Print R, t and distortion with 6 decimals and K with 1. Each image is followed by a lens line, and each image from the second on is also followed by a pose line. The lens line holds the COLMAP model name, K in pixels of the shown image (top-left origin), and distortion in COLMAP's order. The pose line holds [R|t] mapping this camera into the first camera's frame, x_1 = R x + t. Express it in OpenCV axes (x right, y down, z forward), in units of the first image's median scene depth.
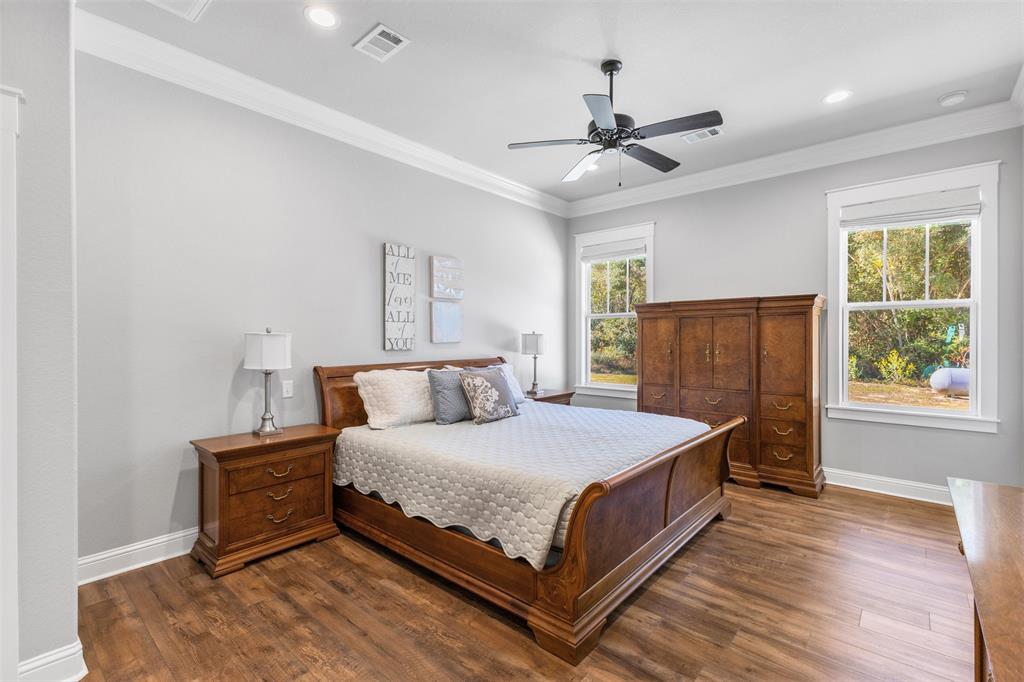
lens RADIAL K [[455.4, 0, 512.0], [0, 455.4, 341.0], [0, 0, 1]] dist [-0.001247, -0.000301]
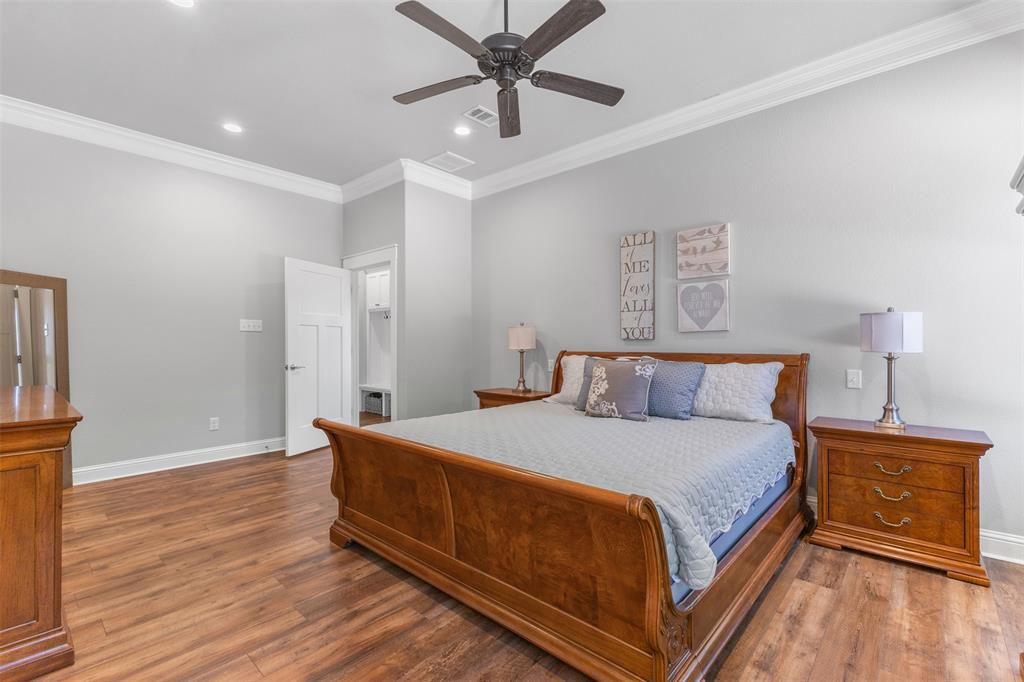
lens RADIAL K [[456.4, 0, 512.0], [0, 456.4, 341.0], [0, 0, 1]] dist [0.001497, 0.000224]
pose [[-0.015150, -0.003416, -0.999879, 0.849812], [-0.009039, 0.999954, -0.003279, 0.032782], [0.999844, 0.008988, -0.015180, 0.844677]]
